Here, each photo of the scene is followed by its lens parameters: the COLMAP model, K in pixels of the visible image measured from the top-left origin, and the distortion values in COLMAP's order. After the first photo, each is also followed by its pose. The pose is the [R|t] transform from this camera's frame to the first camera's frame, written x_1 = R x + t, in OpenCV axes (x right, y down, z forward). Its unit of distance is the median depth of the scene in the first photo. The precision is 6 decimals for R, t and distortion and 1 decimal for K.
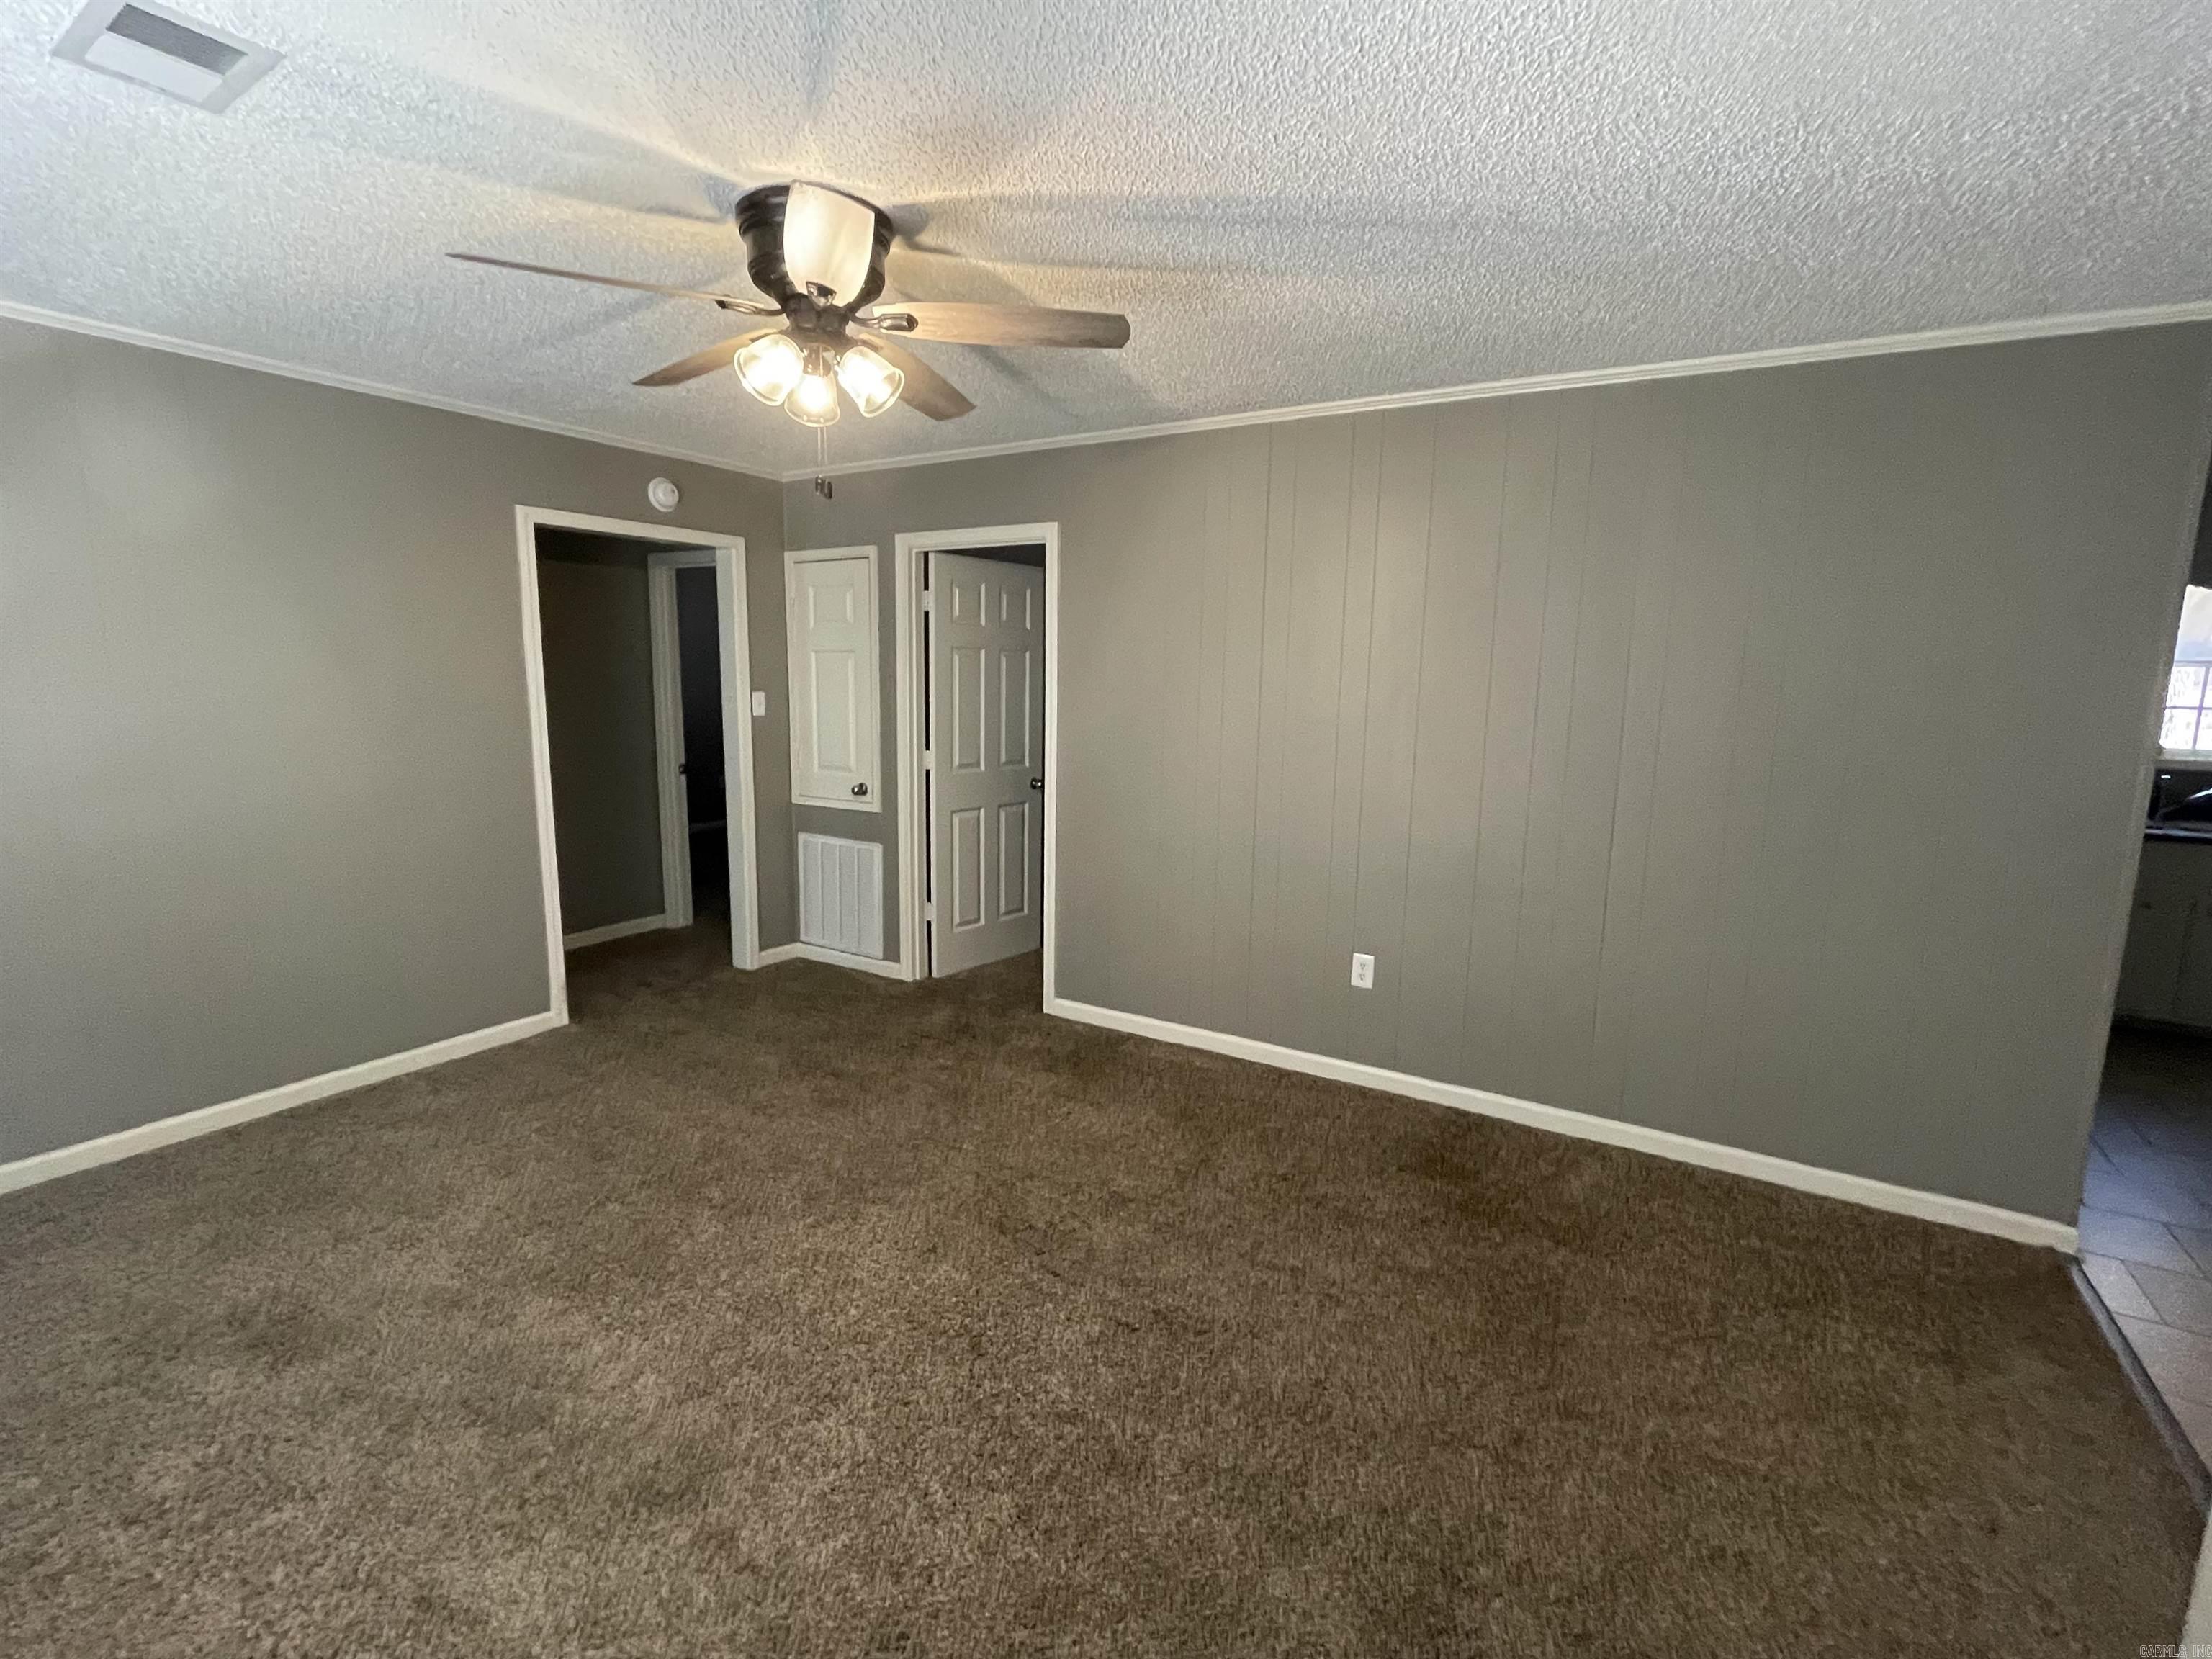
lens RADIAL K [[998.4, 0, 1098.6], [0, 998.4, 831.9], [0, 0, 1]] dist [-0.005840, 0.000737]
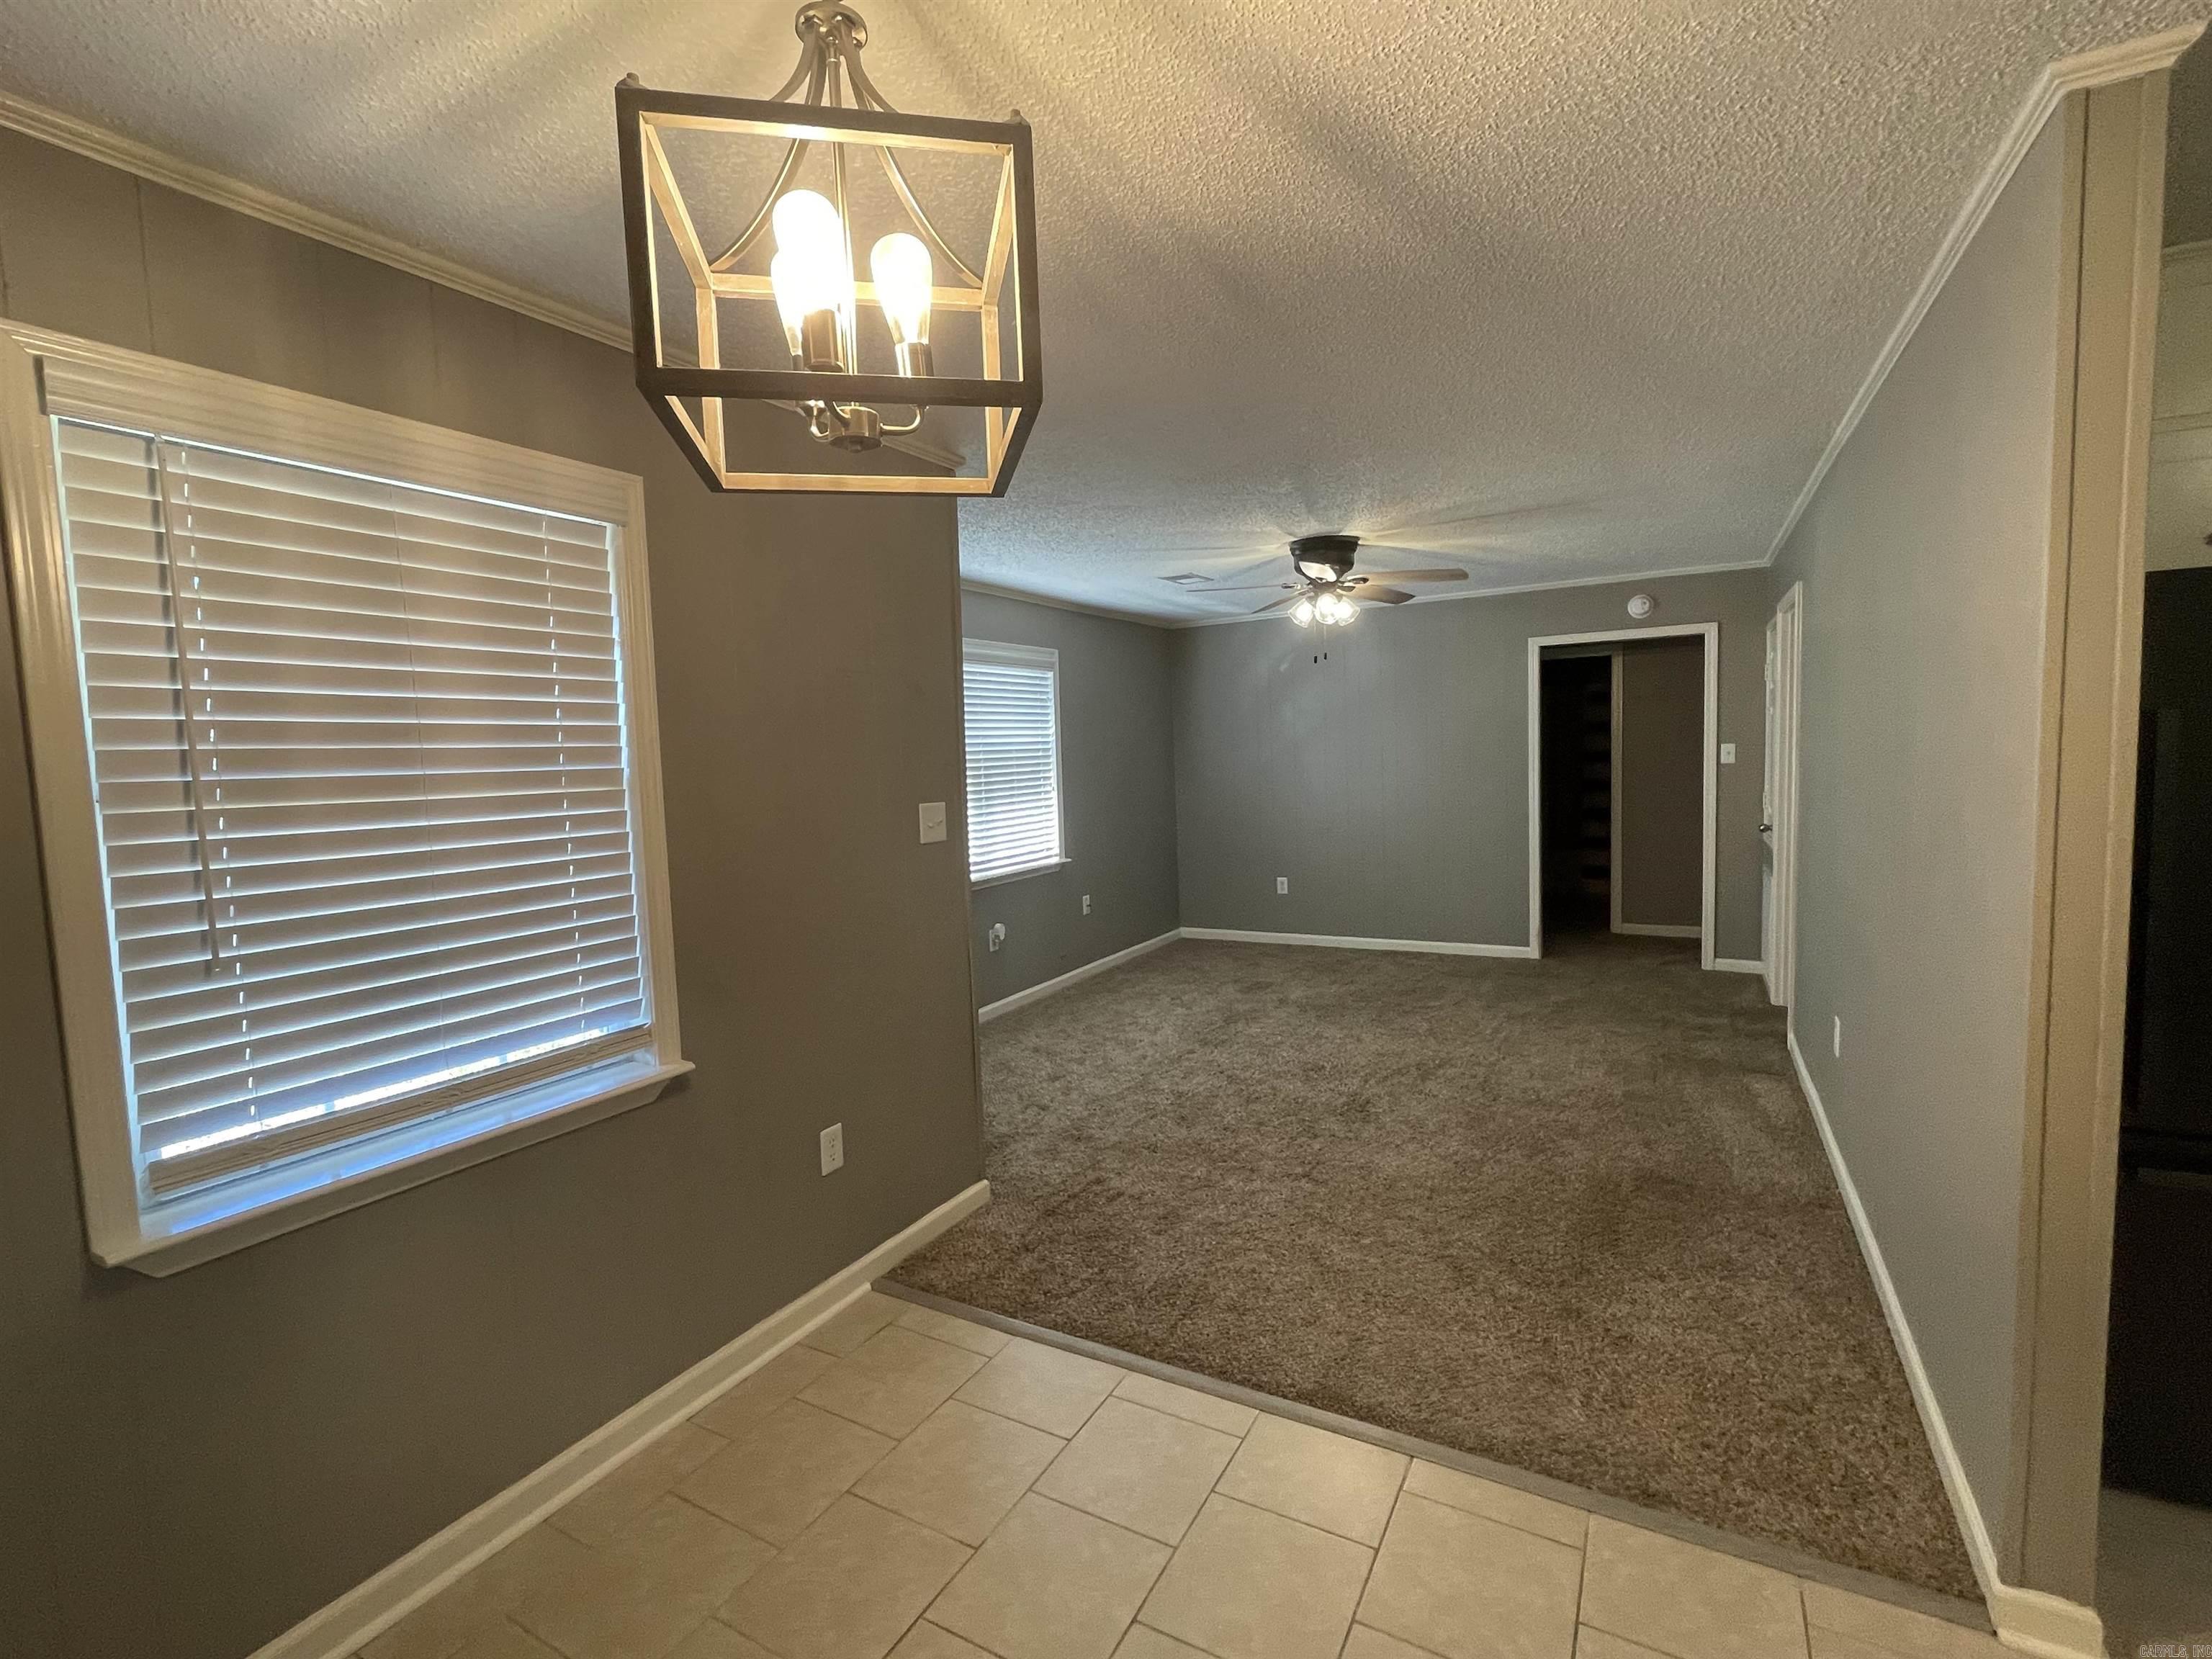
lens RADIAL K [[998.4, 0, 1119.2], [0, 998.4, 826.3], [0, 0, 1]] dist [-0.005840, 0.000737]
pose [[0.040386, 0.055567, -0.997638, 0.998326], [-0.123310, 0.991097, 0.050211, -0.010984], [0.991546, 0.120991, 0.046879, 0.253344]]
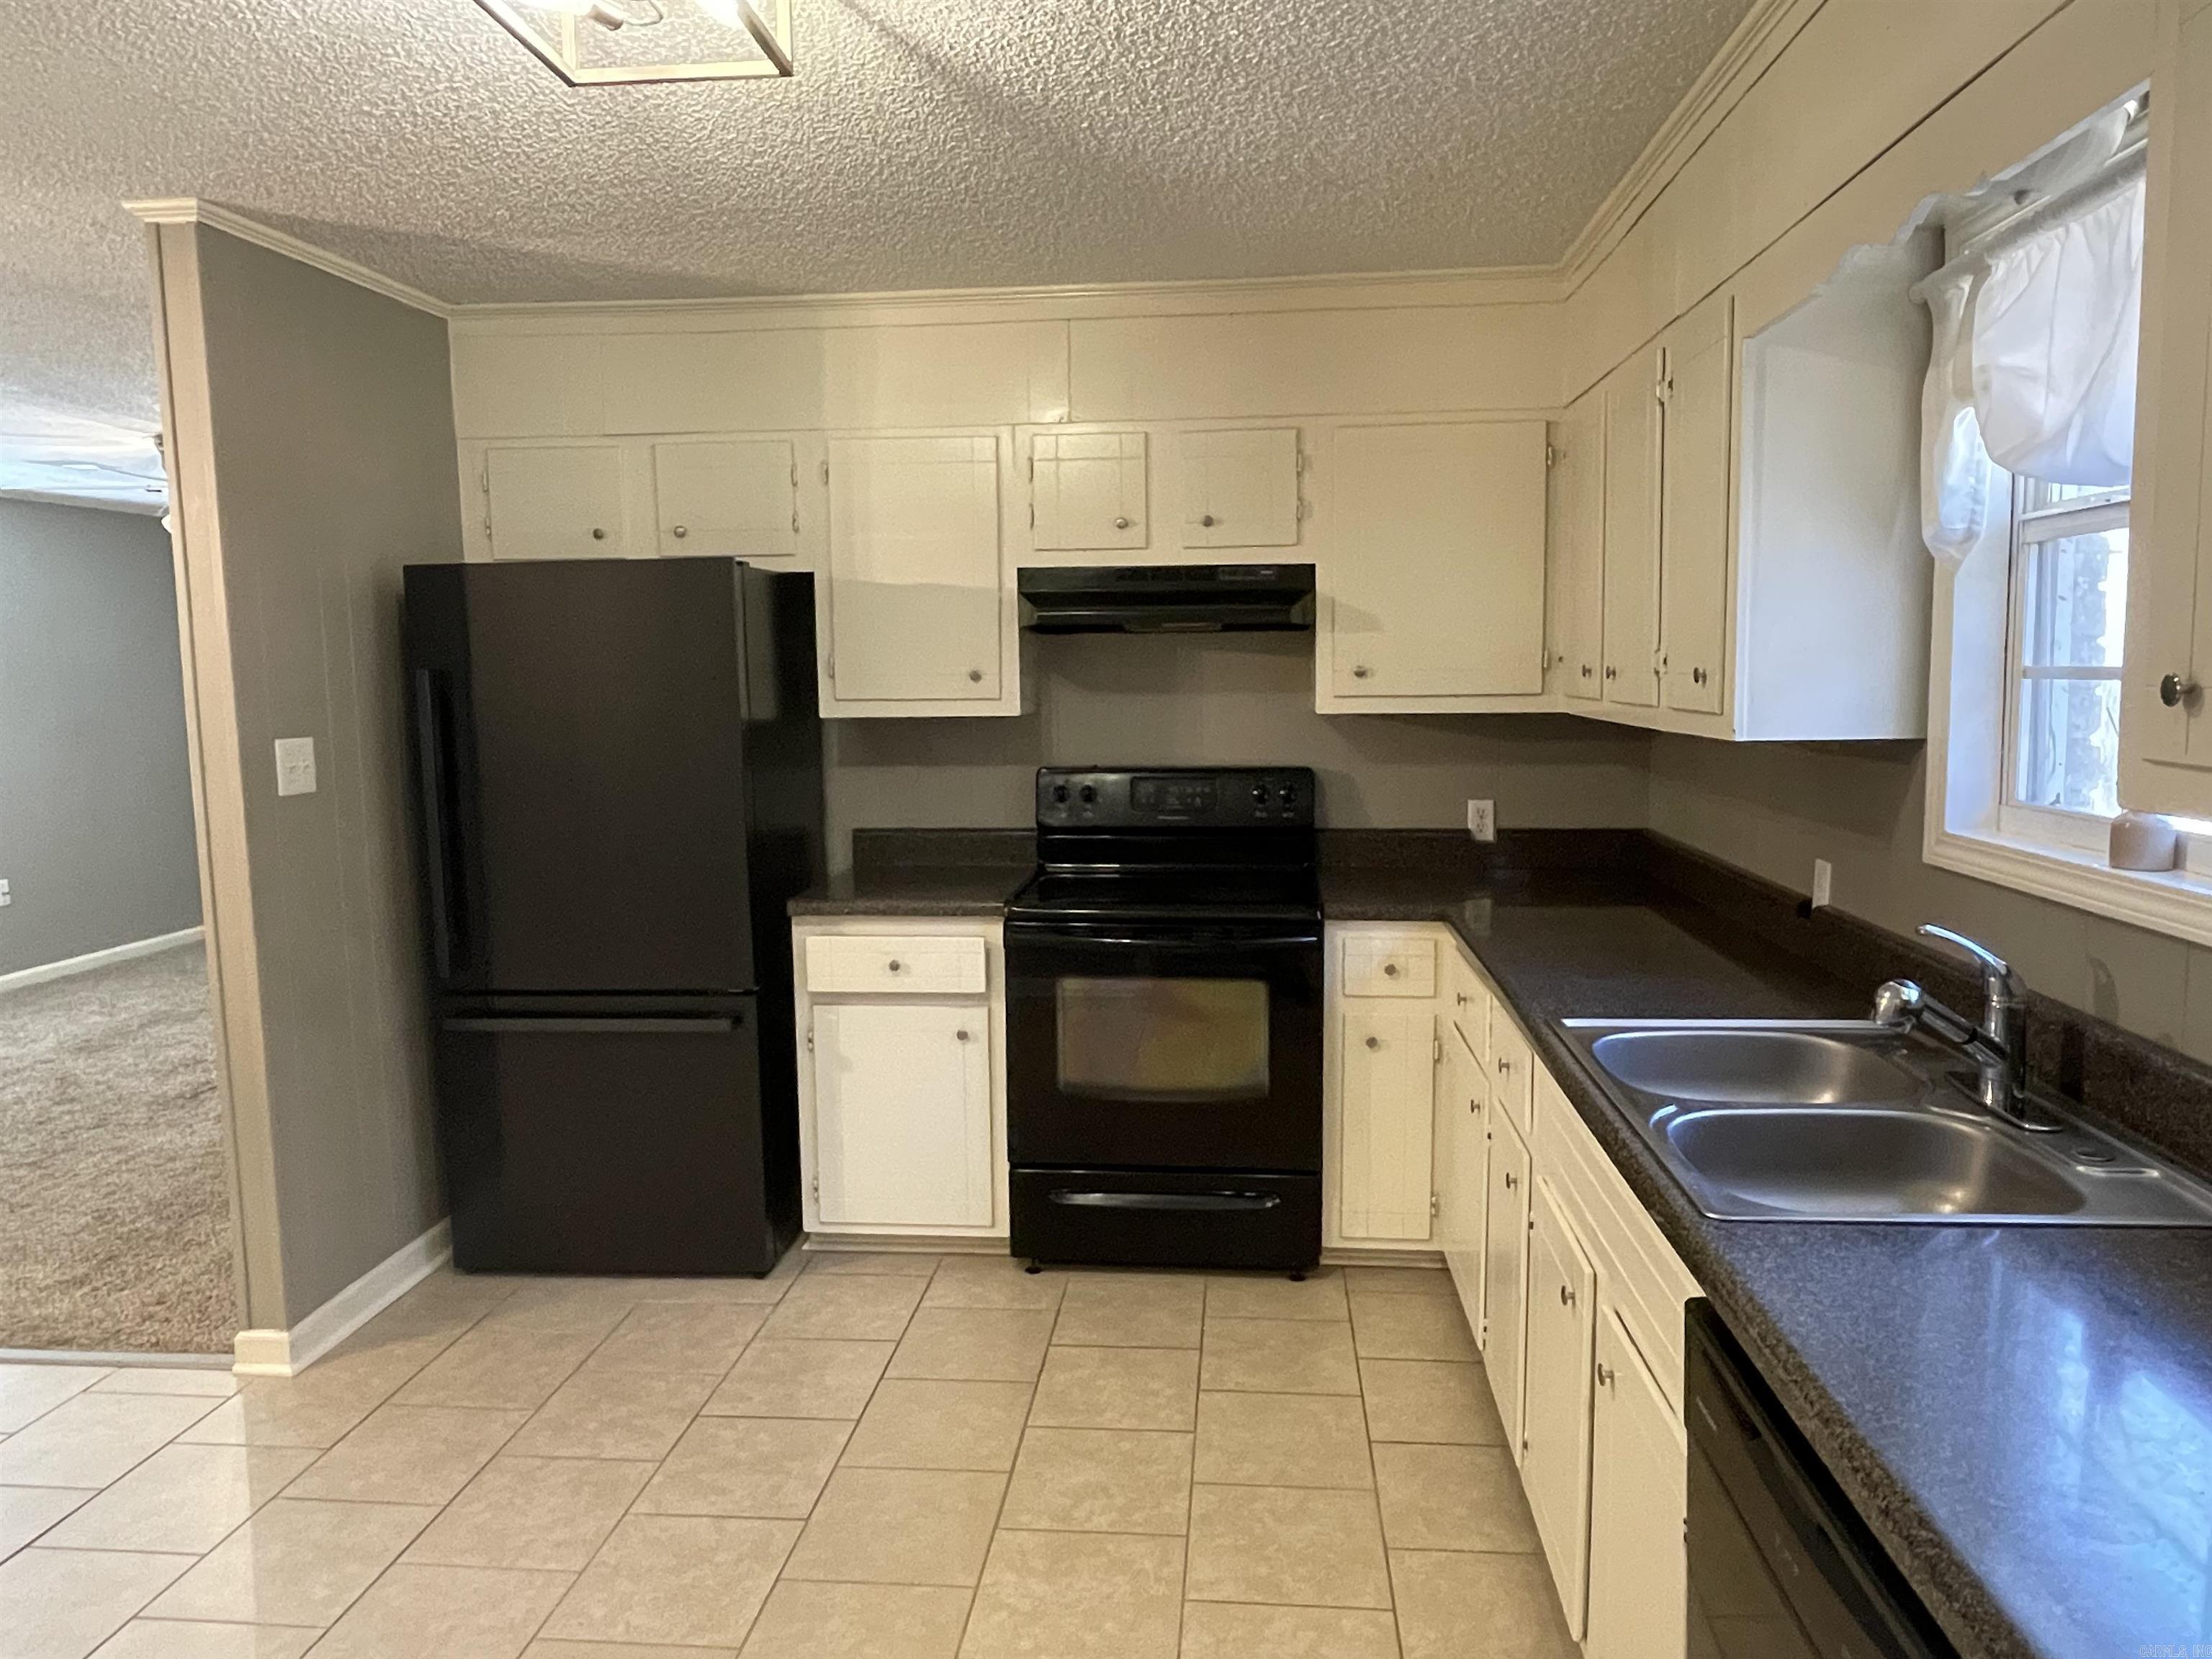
lens RADIAL K [[1430.0, 0, 1111.7], [0, 1430.0, 816.0], [0, 0, 1]] dist [-0.003625, -0.003320]
pose [[0.446671, 0.069067, -0.892028, 1.482226], [-0.115728, 0.993100, 0.018943, -0.071310], [0.887182, 0.094771, 0.451583, 0.689724]]
